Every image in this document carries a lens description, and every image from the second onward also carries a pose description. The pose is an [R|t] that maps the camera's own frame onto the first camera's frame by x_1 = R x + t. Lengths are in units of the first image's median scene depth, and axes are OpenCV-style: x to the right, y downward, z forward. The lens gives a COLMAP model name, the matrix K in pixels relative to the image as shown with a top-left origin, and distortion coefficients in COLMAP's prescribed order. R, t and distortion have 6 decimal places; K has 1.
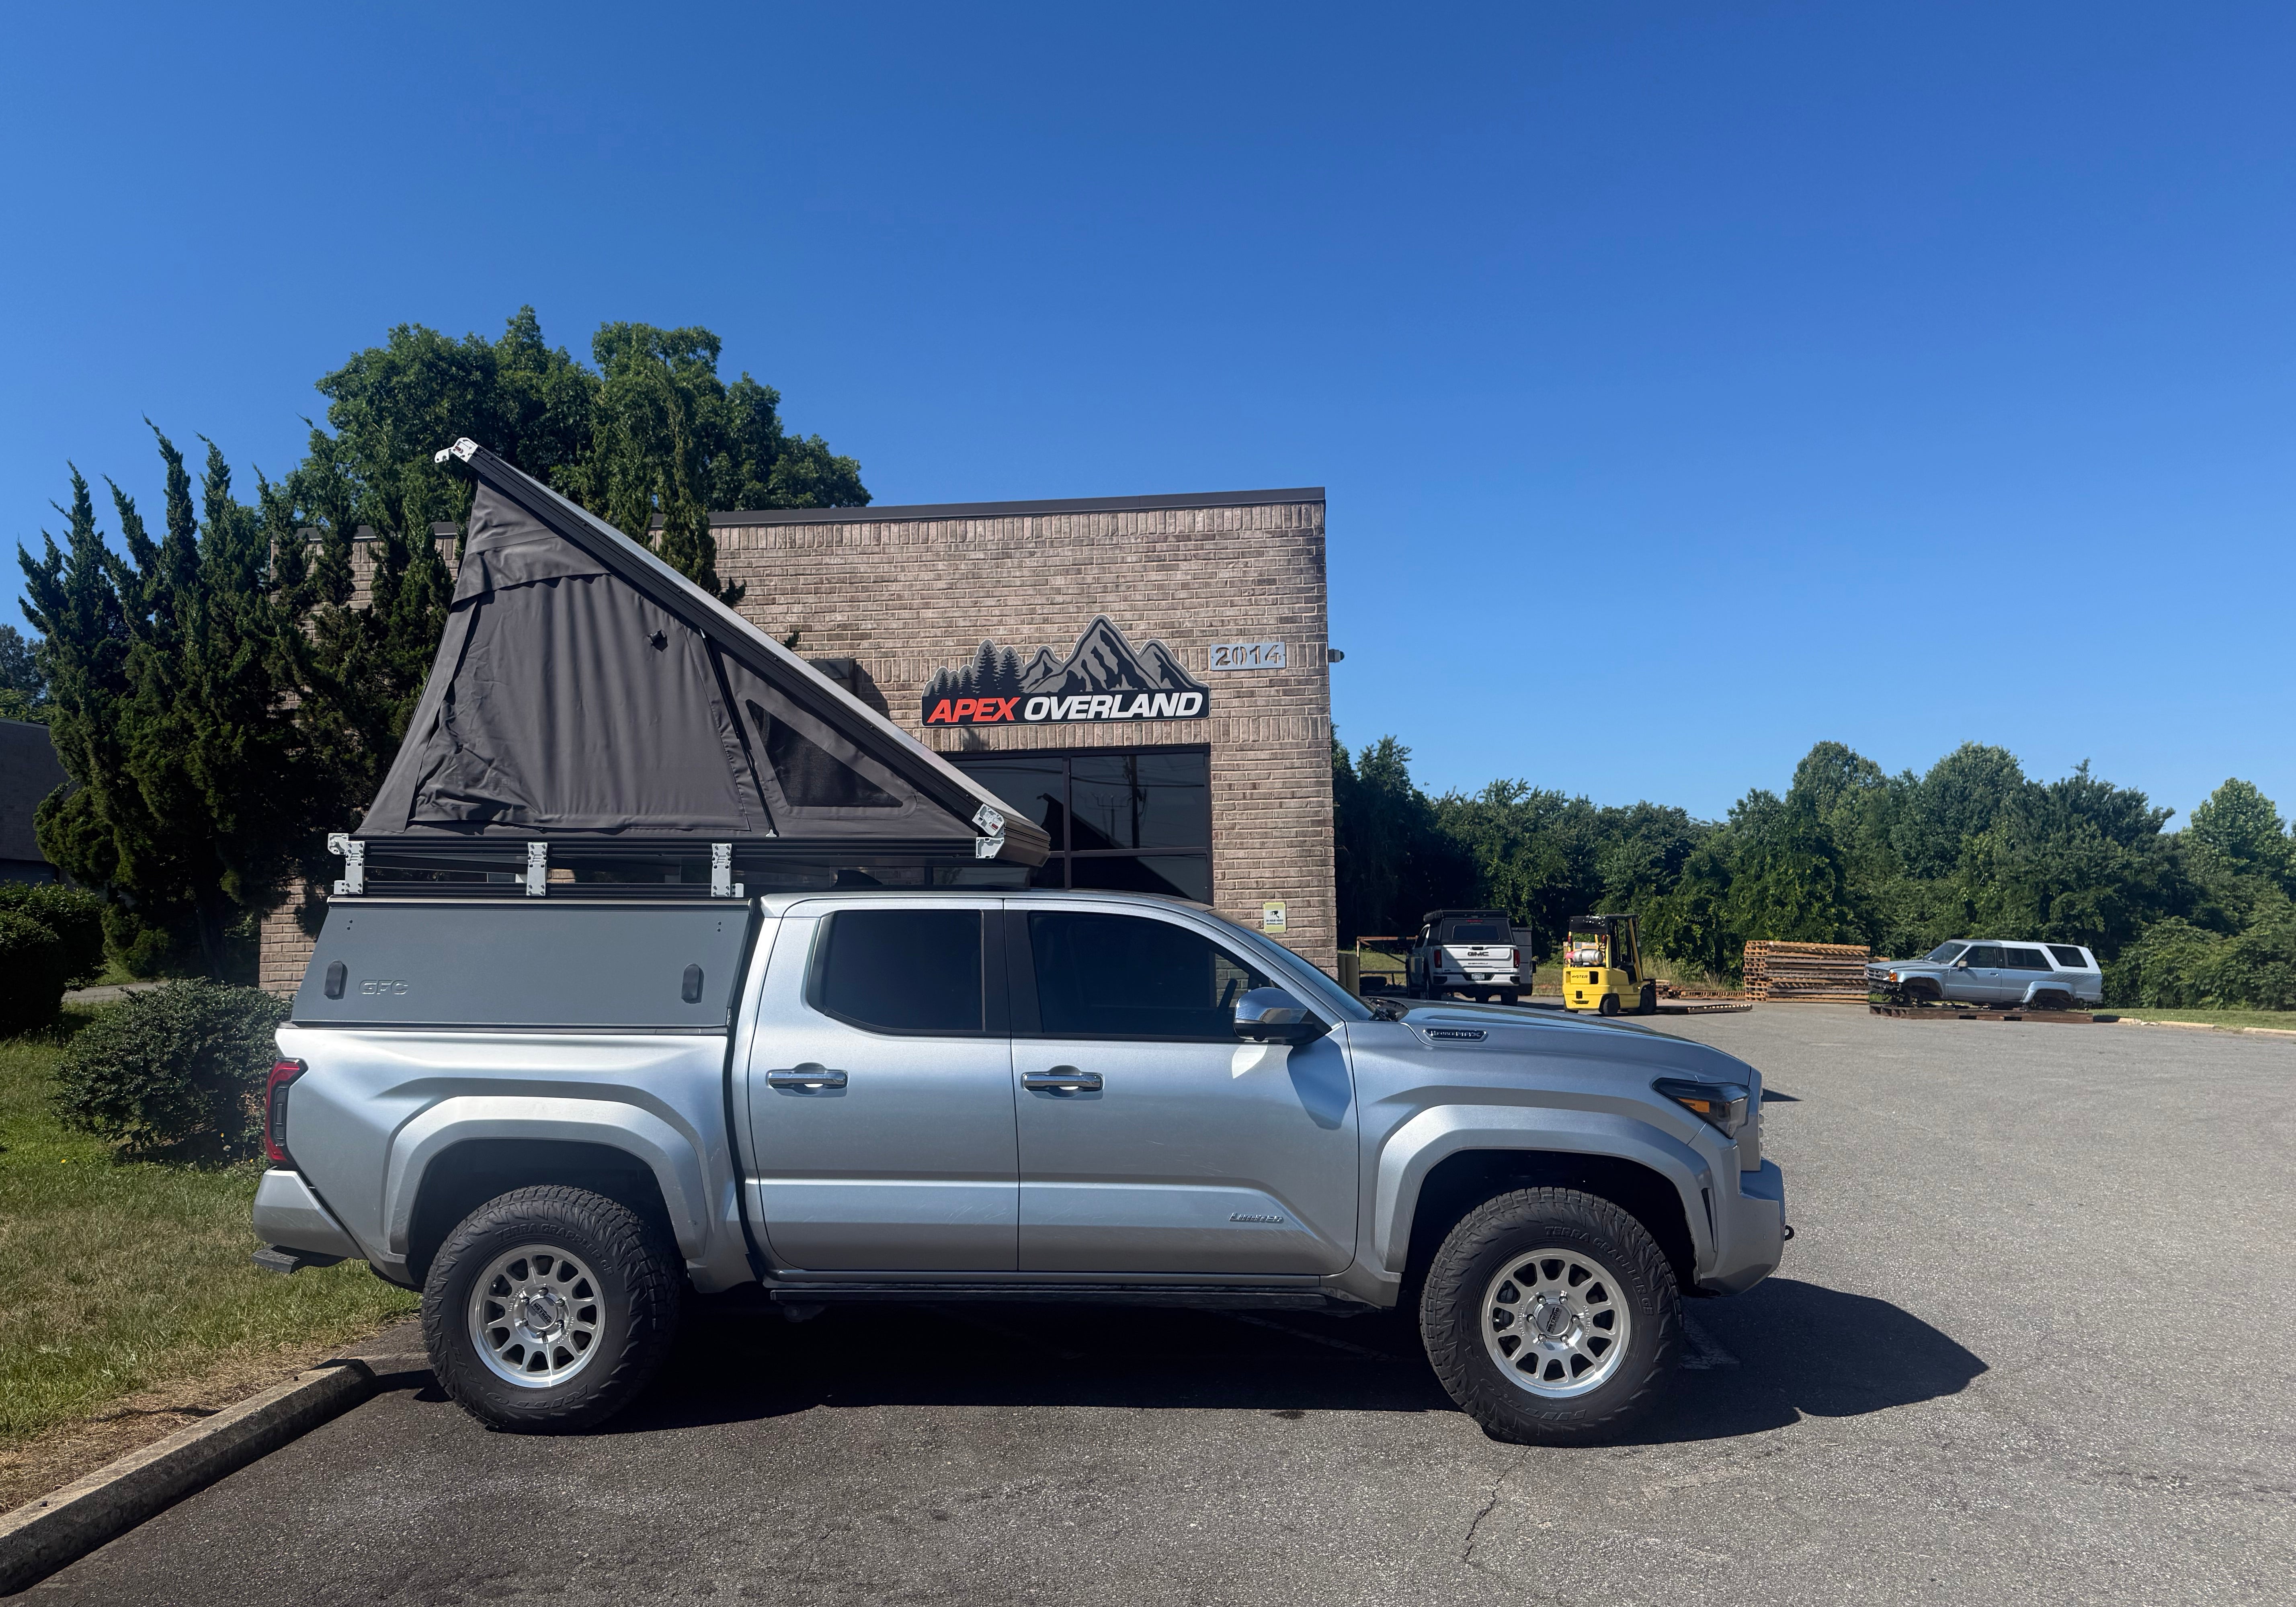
lens RADIAL K [[1716.5, 0, 1137.4], [0, 1716.5, 826.7], [0, 0, 1]] dist [0.093763, -0.118955]
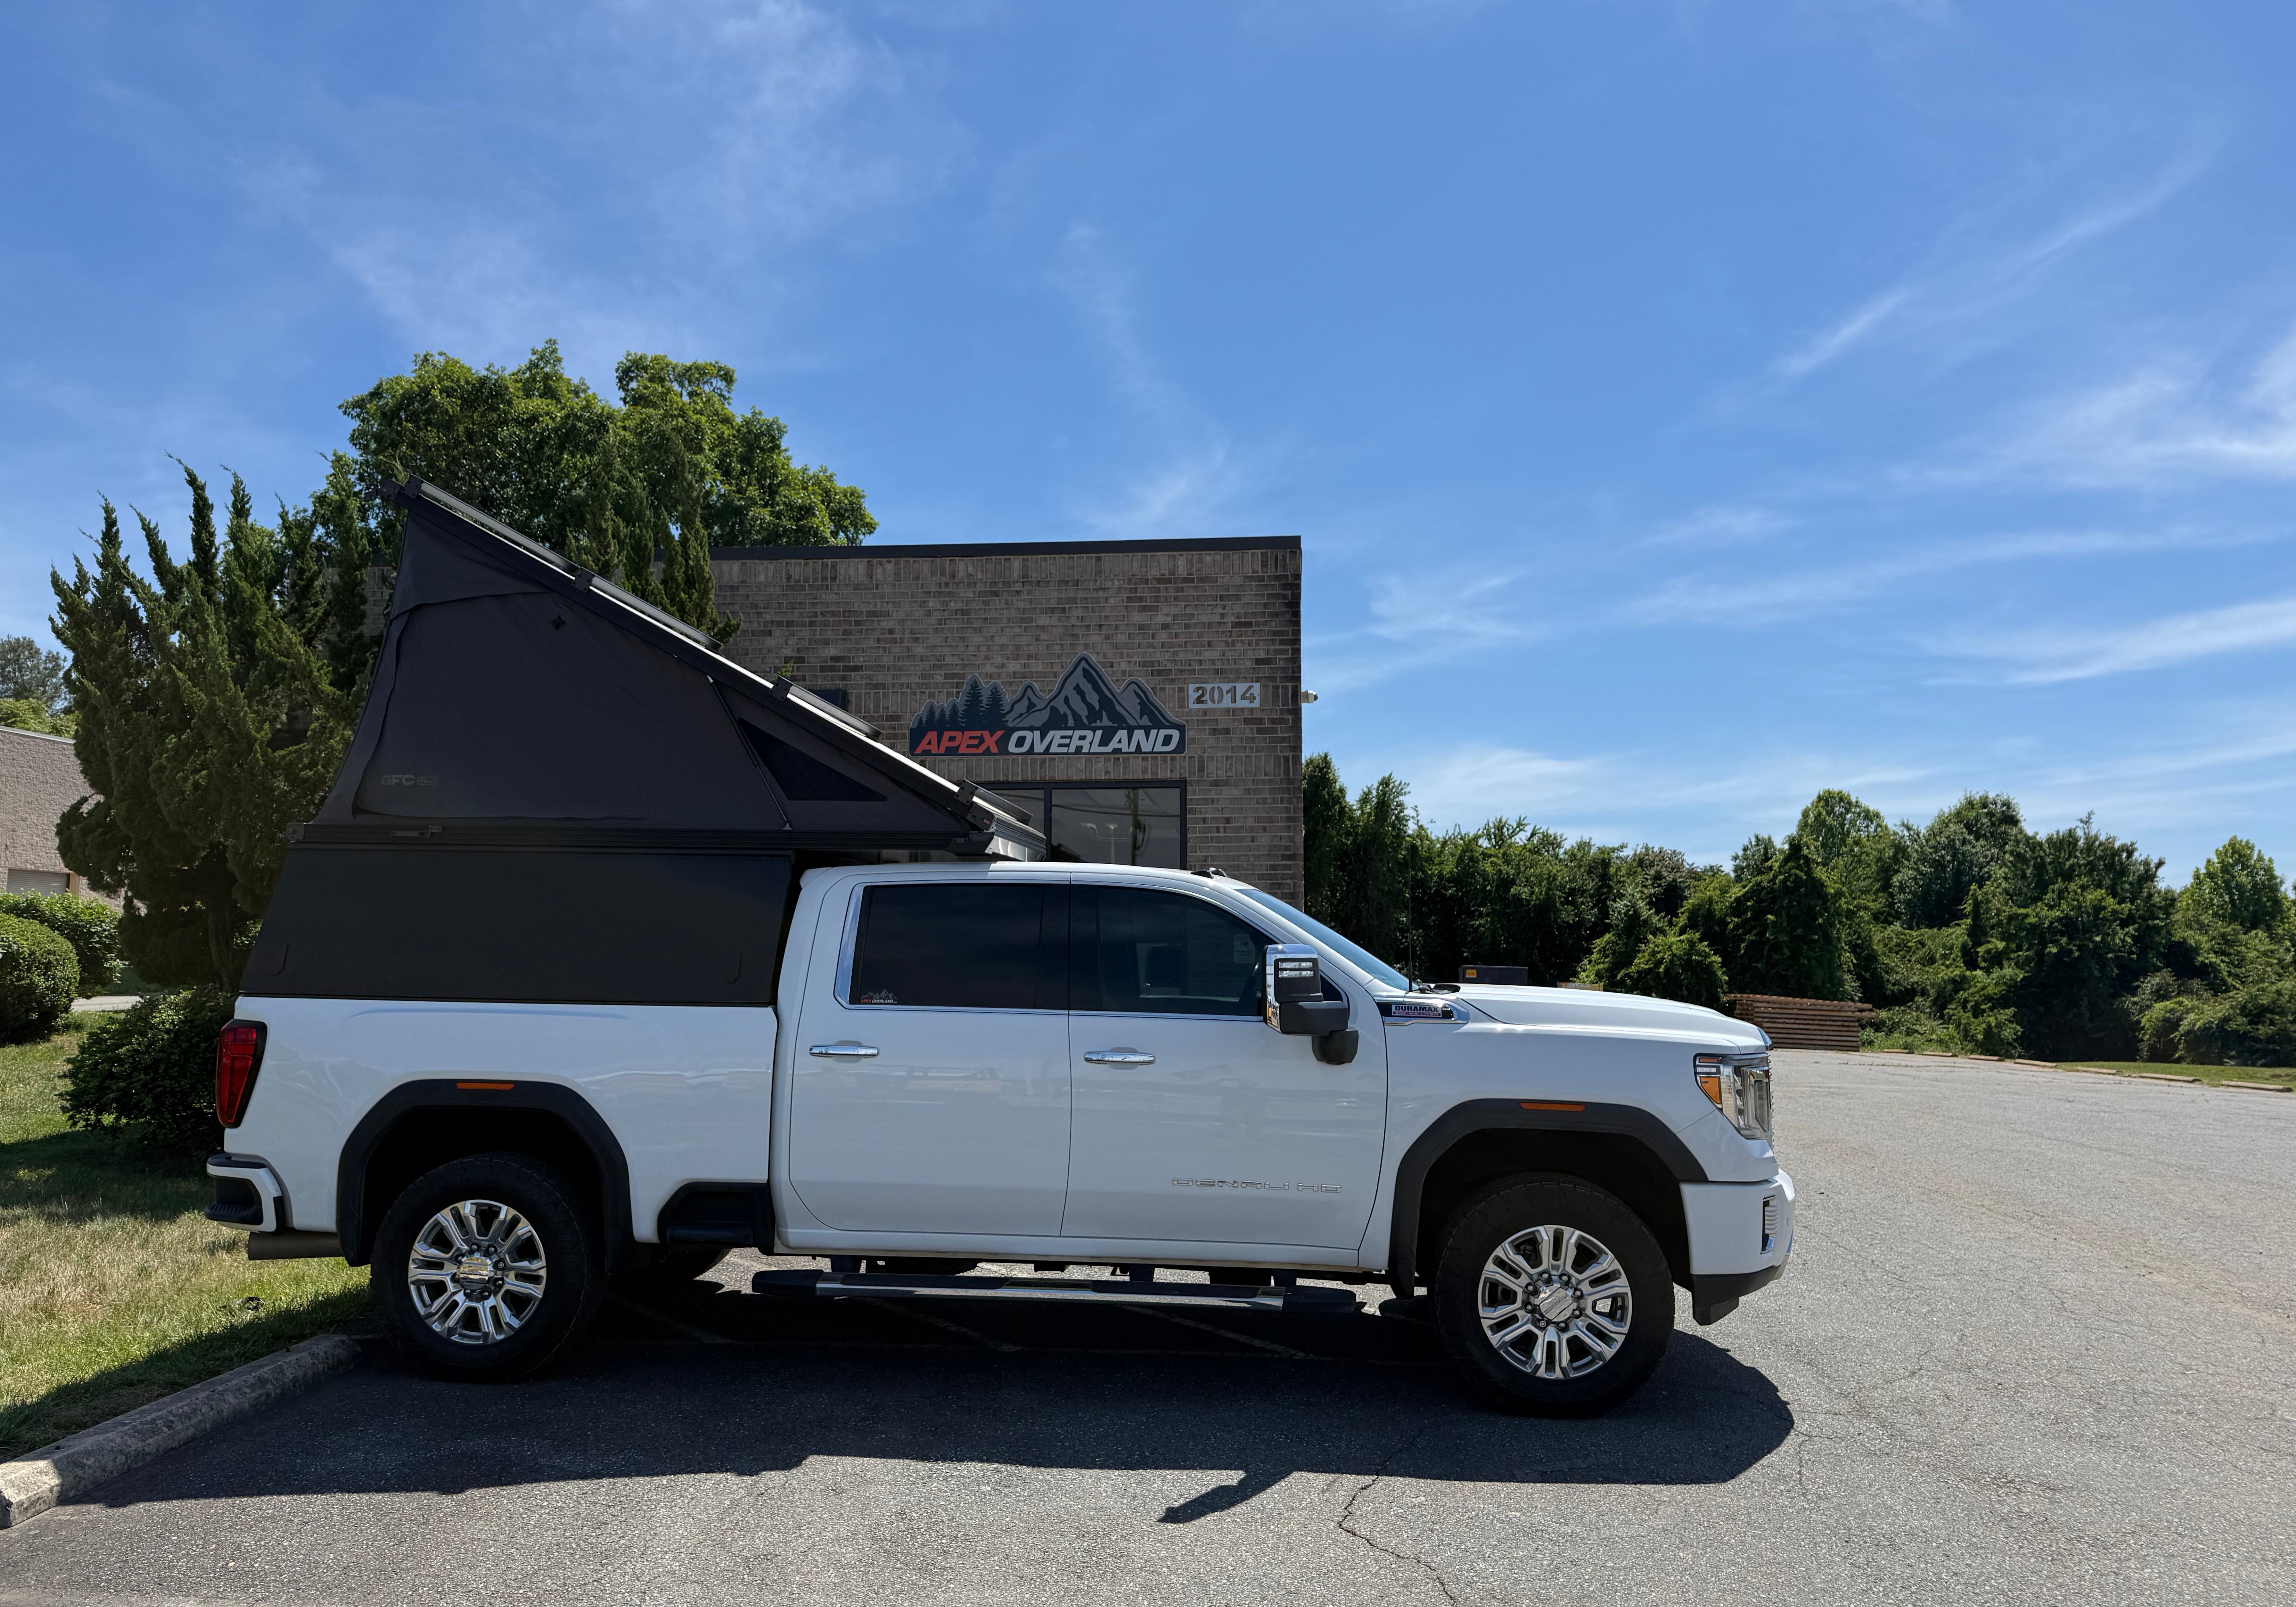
lens RADIAL K [[1716.5, 0, 1135.1], [0, 1716.5, 821.2], [0, 0, 1]] dist [0.093763, -0.118955]
pose [[0.999766, 0.020923, -0.005446, 0.017637], [-0.021039, 0.999533, -0.022150, 0.000780], [0.004980, 0.022260, 0.999740, -0.036331]]
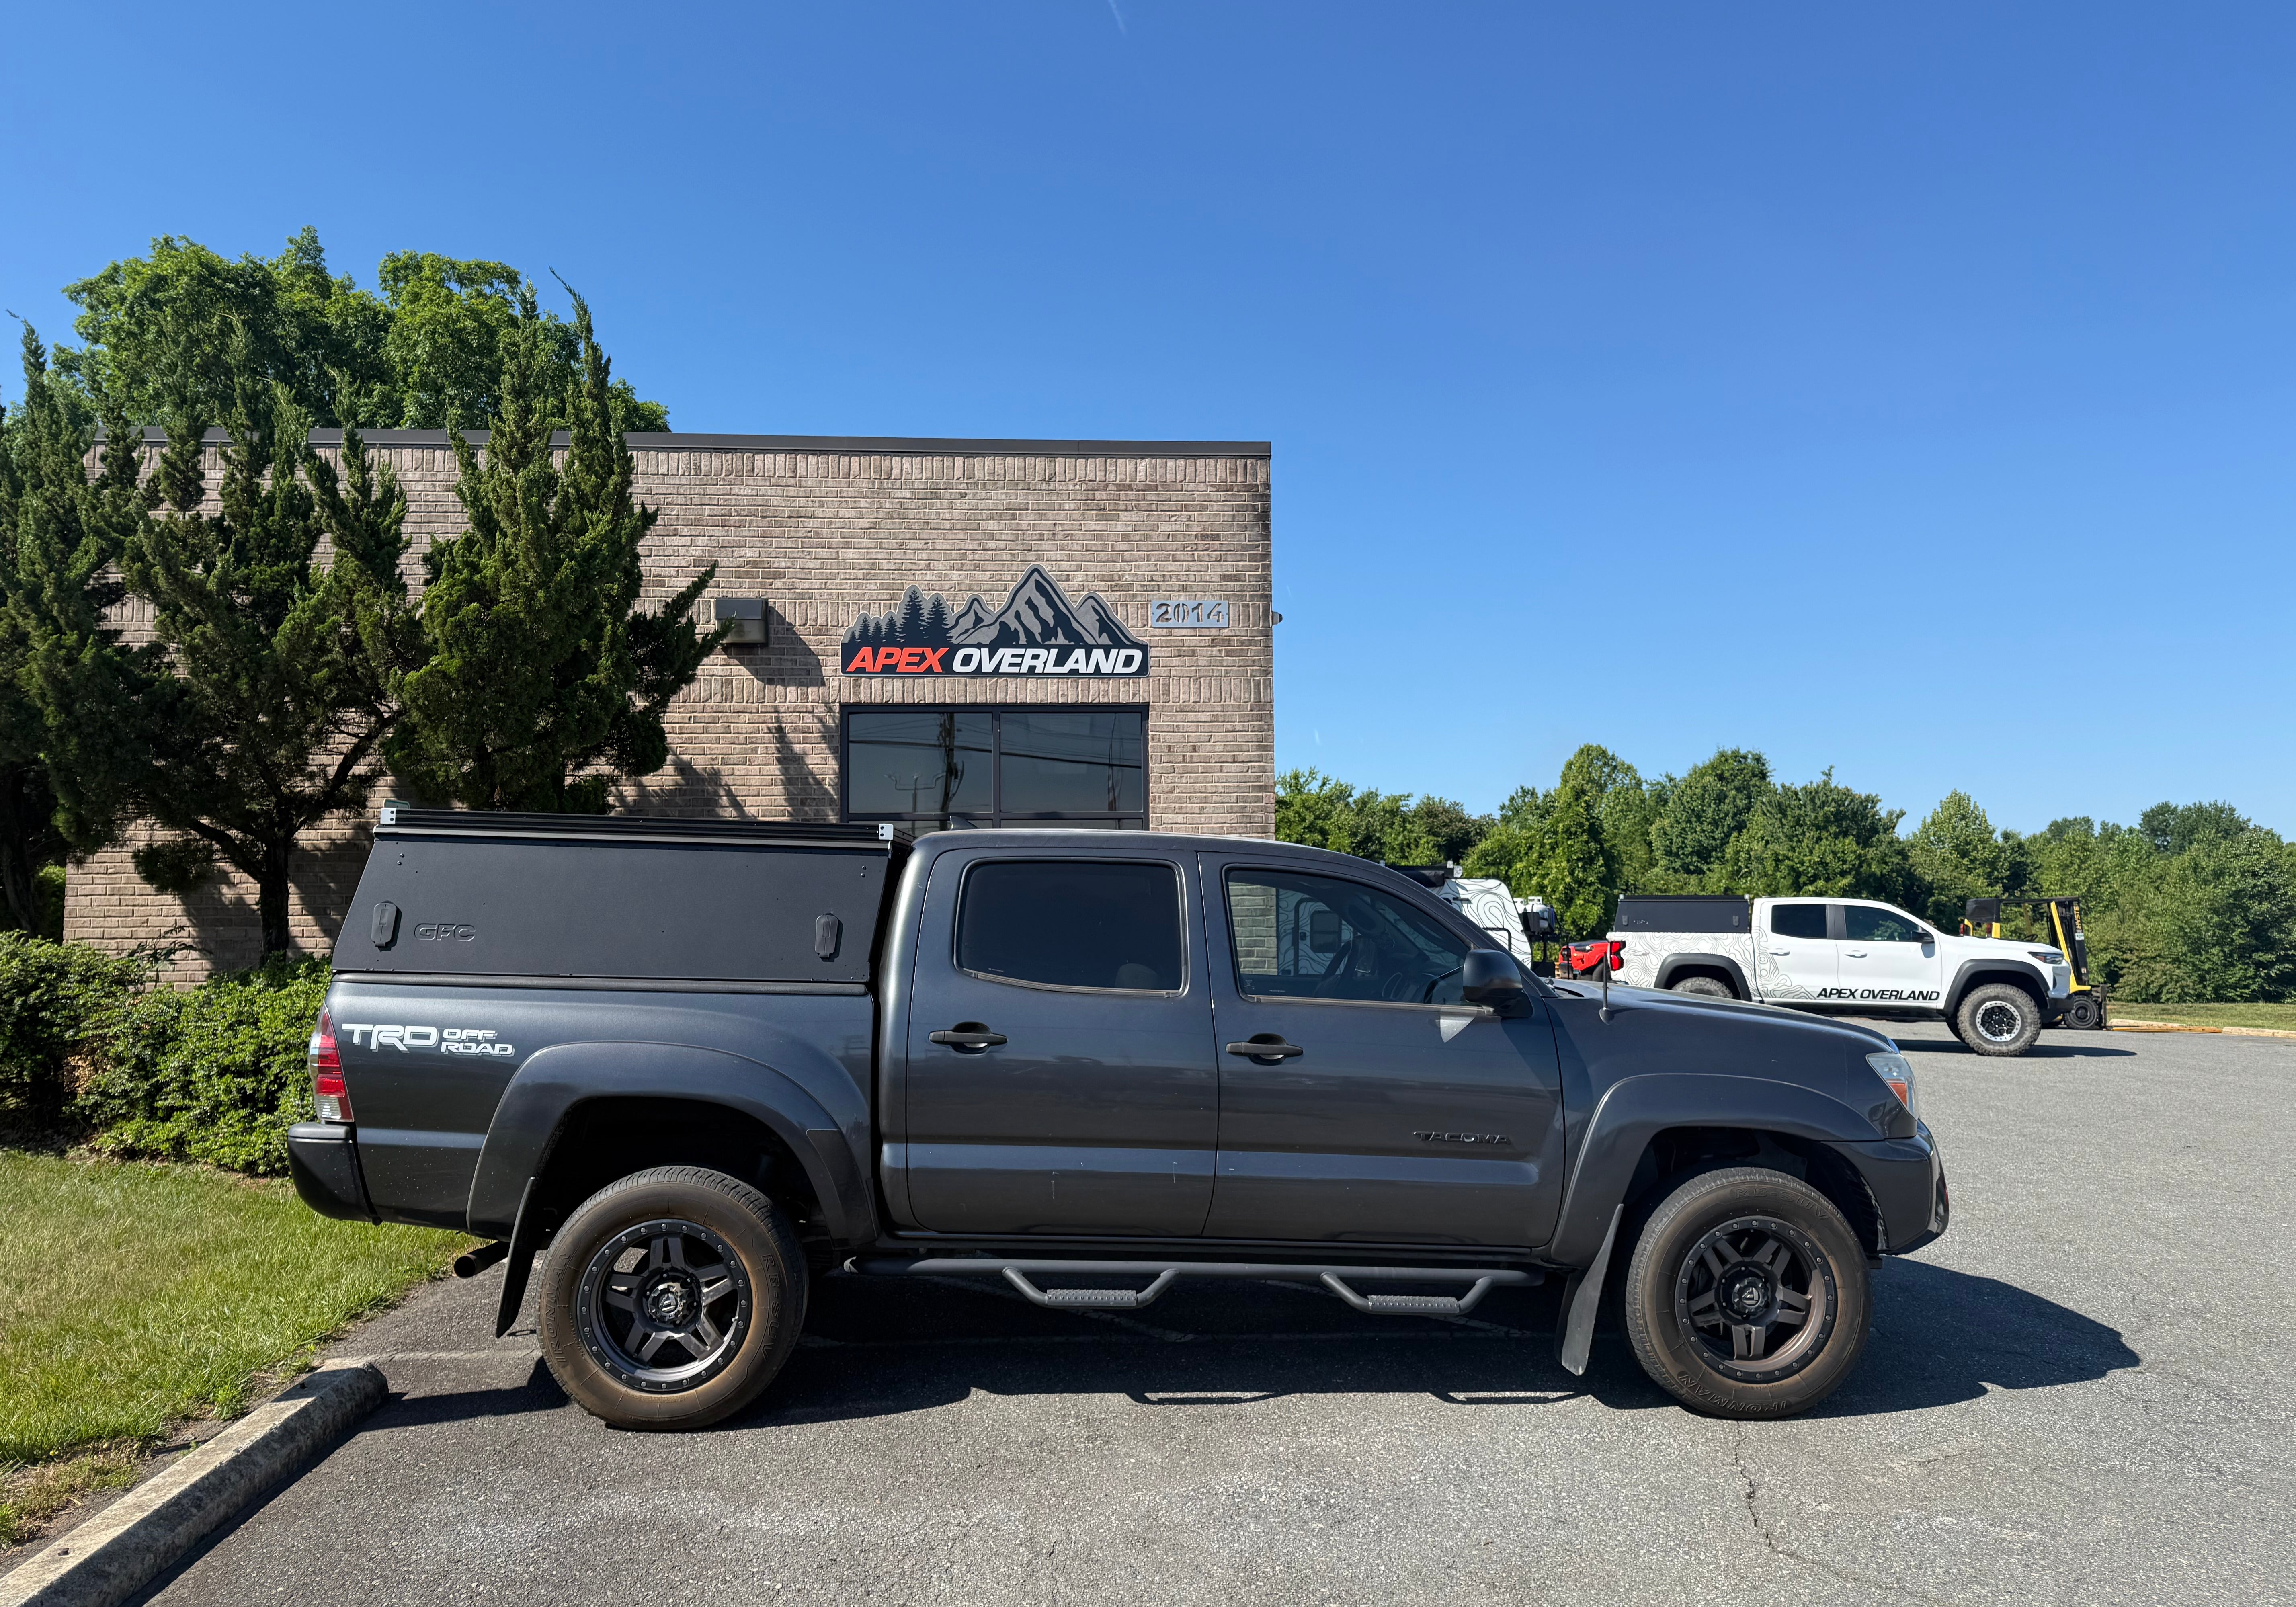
lens RADIAL K [[1716.5, 0, 1177.4], [0, 1716.5, 827.1], [0, 0, 1]] dist [0.093763, -0.118955]
pose [[0.988165, 0.021746, 0.151845, -0.085555], [-0.022871, 0.999722, 0.005662, 0.014853], [-0.151679, -0.009068, 0.988388, 0.049037]]
